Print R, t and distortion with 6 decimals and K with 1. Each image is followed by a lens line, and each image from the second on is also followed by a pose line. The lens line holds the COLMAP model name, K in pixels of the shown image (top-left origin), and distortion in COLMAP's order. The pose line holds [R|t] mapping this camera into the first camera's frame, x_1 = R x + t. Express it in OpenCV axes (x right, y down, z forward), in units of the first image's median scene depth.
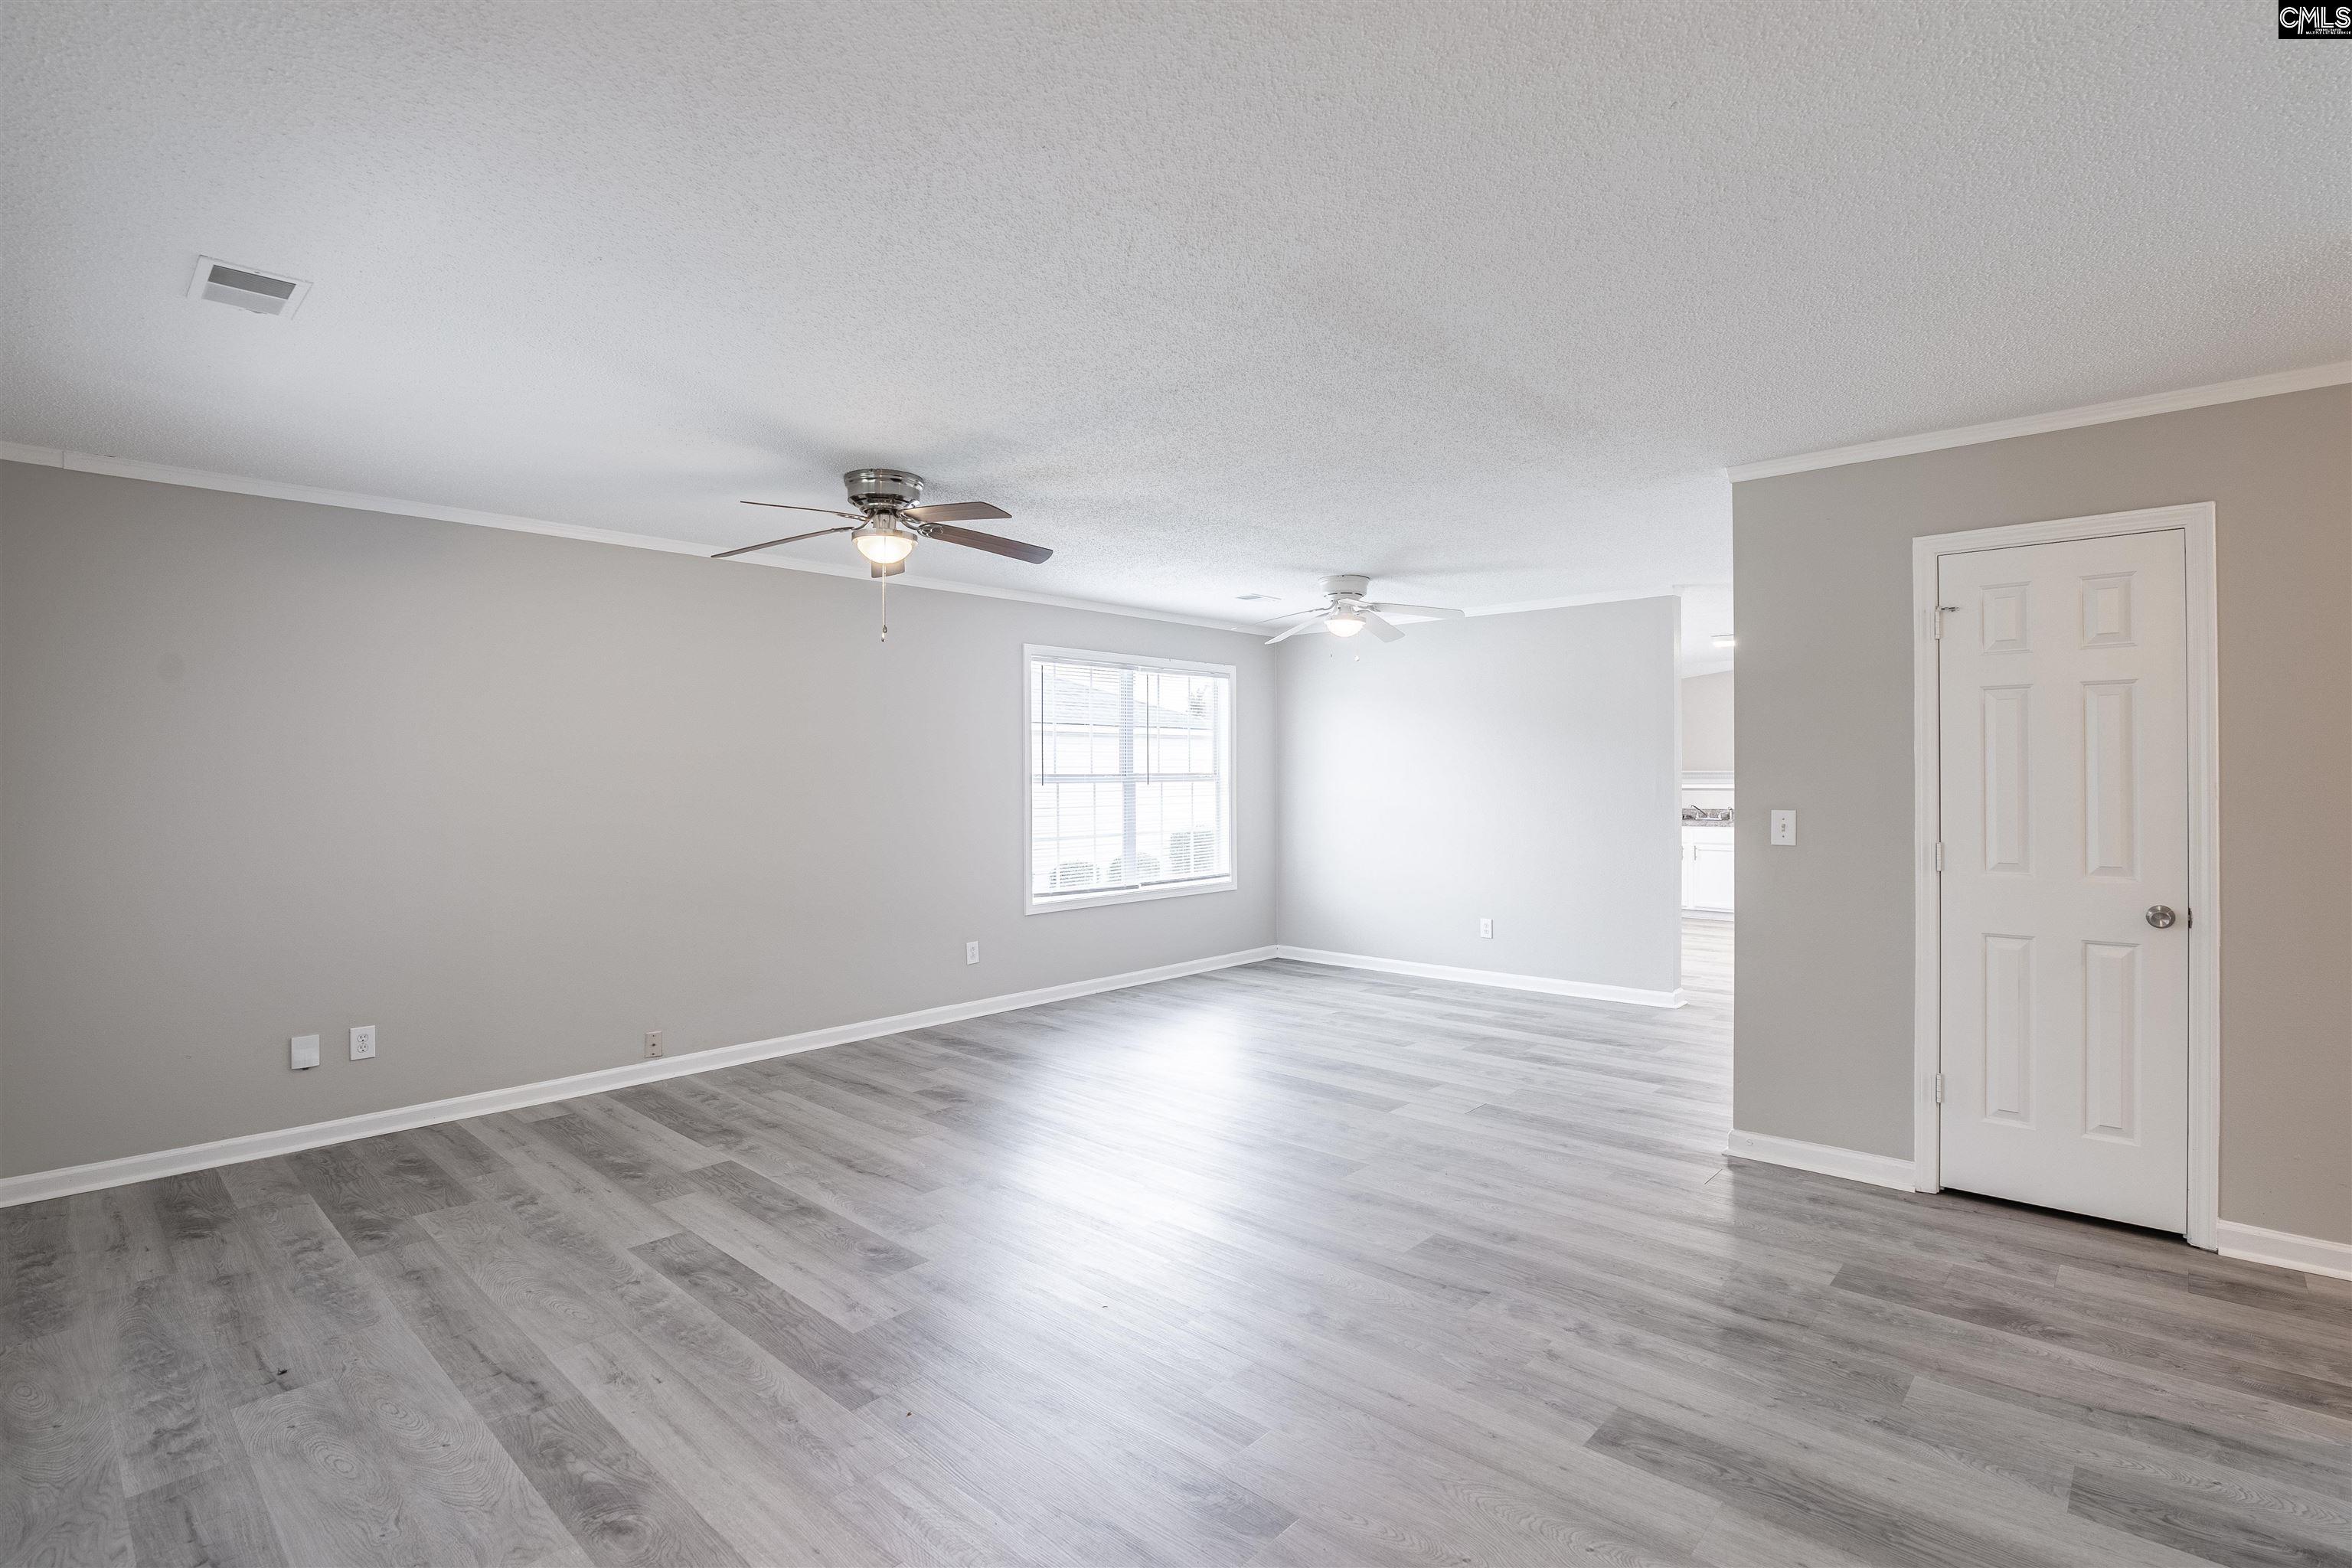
lens RADIAL K [[1115.7, 0, 1209.1], [0, 1115.7, 773.7], [0, 0, 1]] dist [-0.034141, 0.006032]
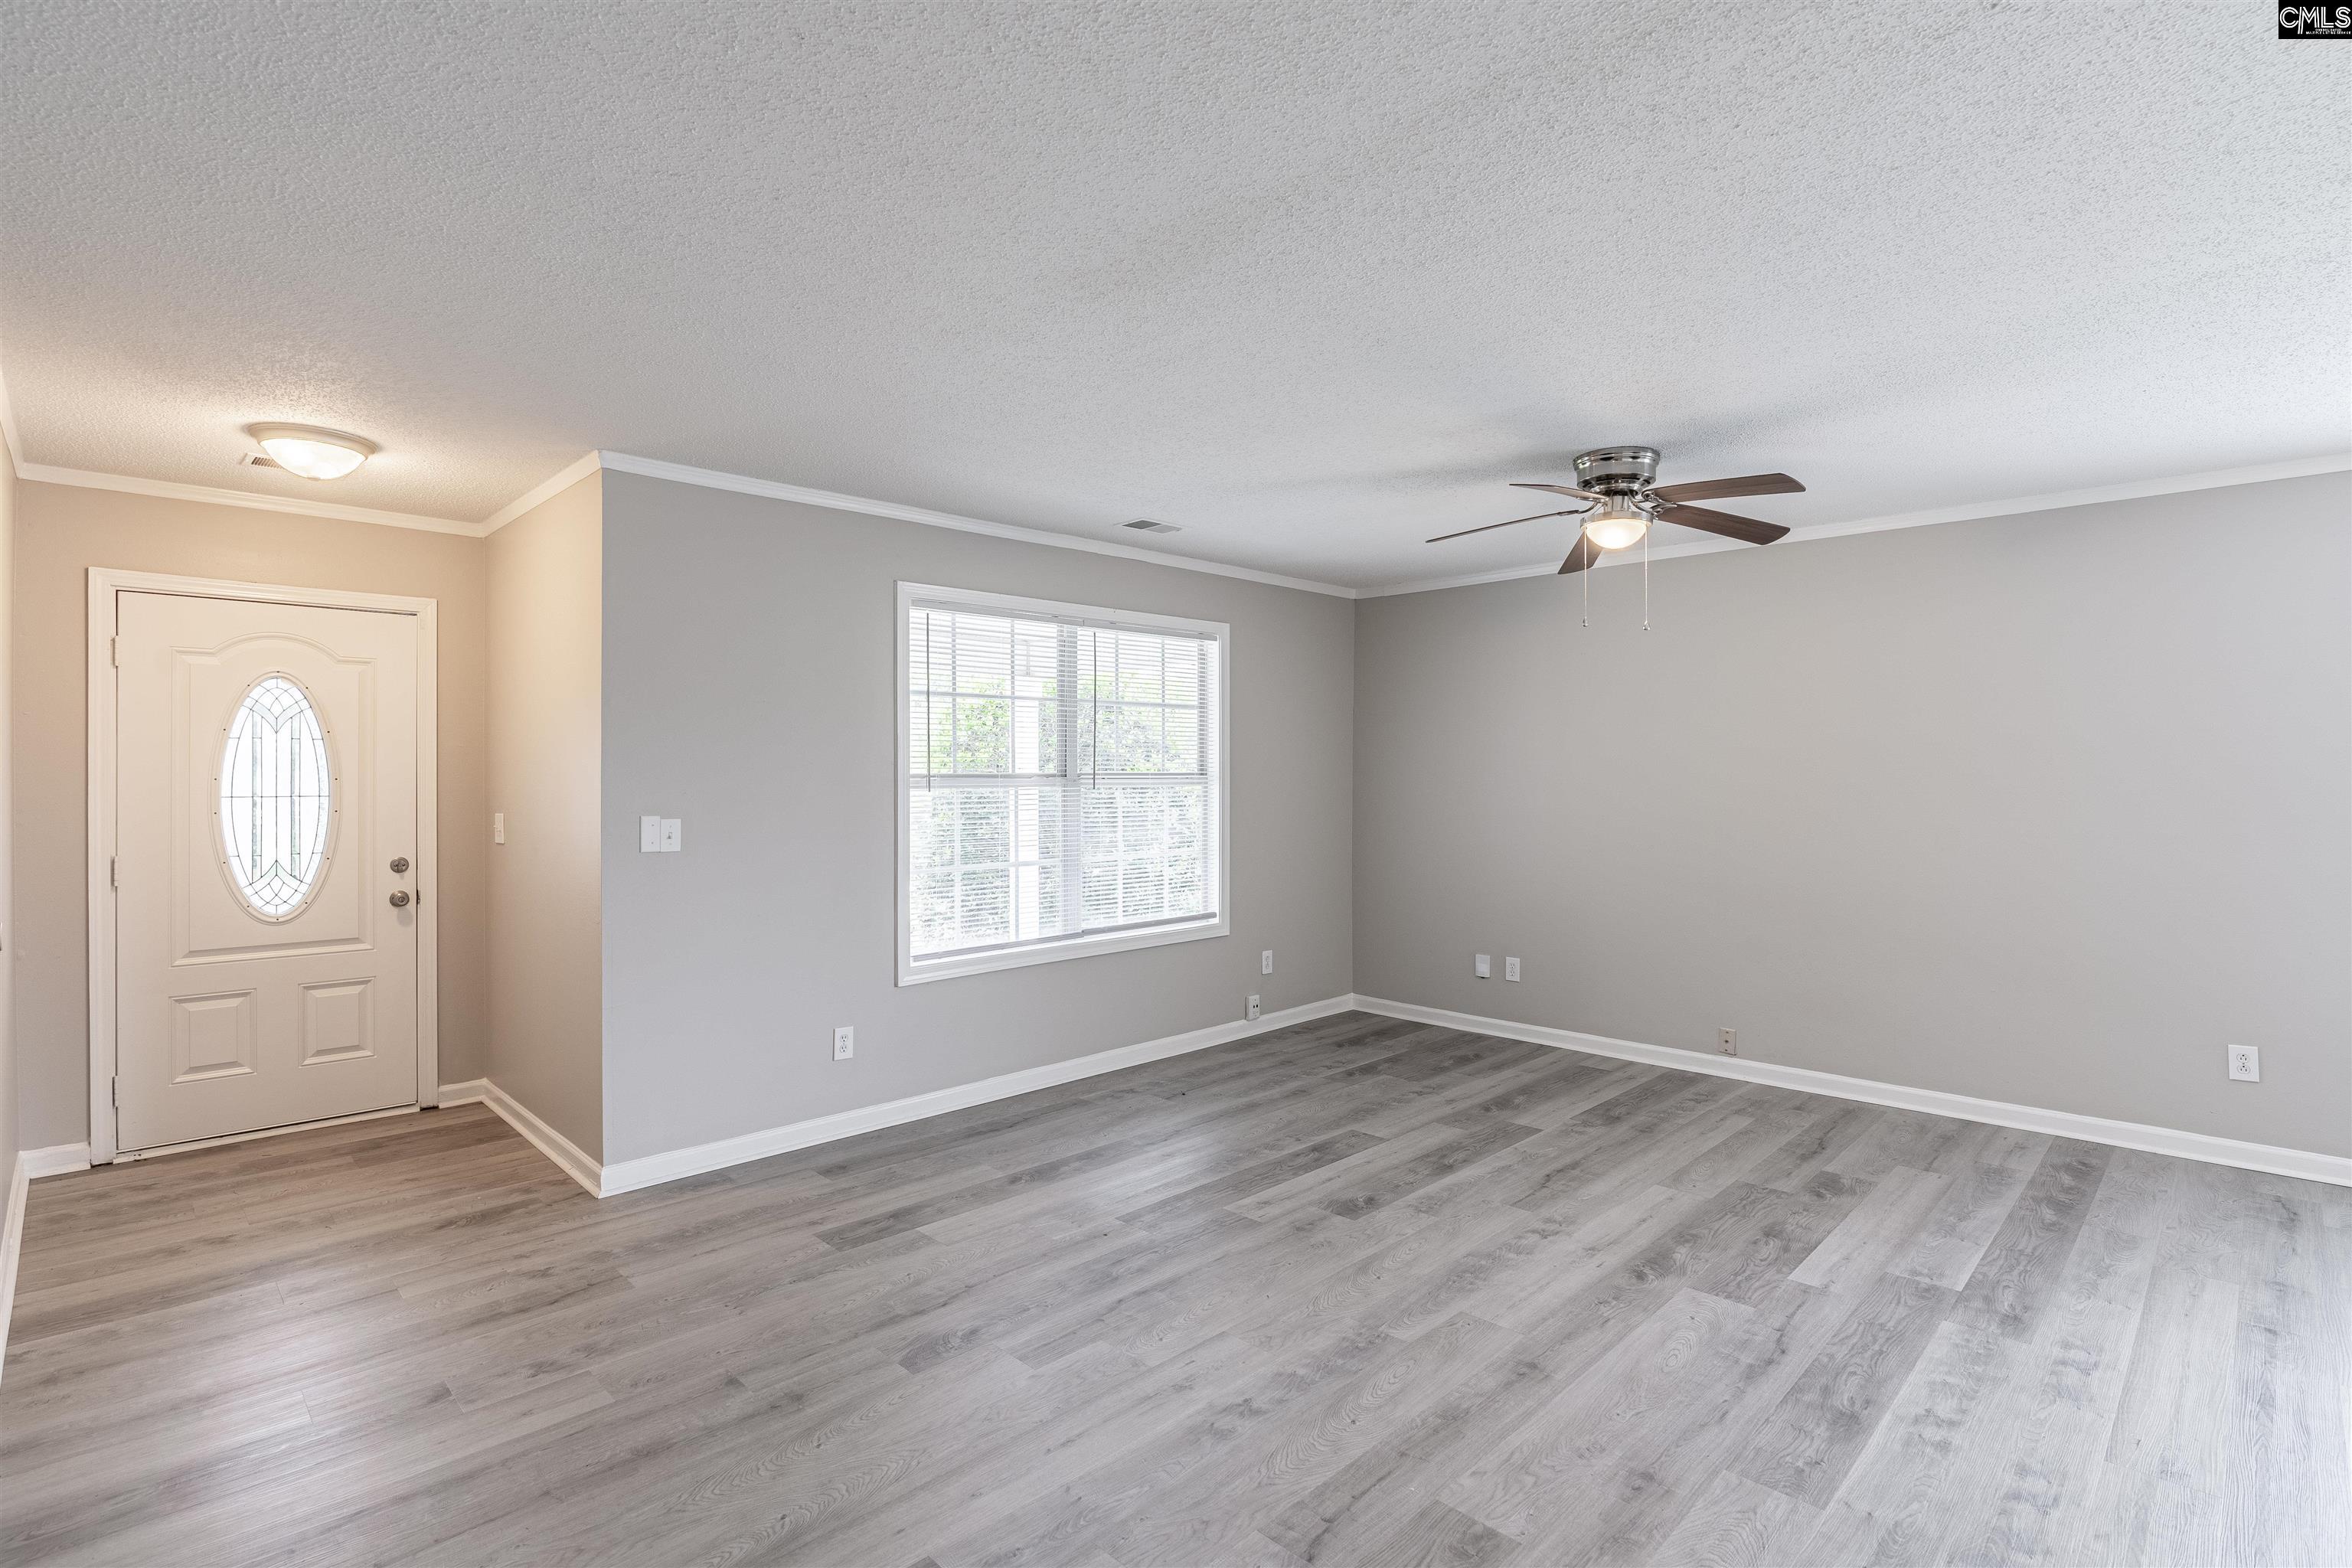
lens RADIAL K [[1108.6, 0, 1187.1], [0, 1108.6, 783.0], [0, 0, 1]] dist [-0.027292, 0.000644]
pose [[-0.060941, 0.011141, -0.998079, 0.774616], [0.002574, 0.999936, 0.011004, -0.006838], [0.998138, -0.001898, -0.060966, 0.823624]]
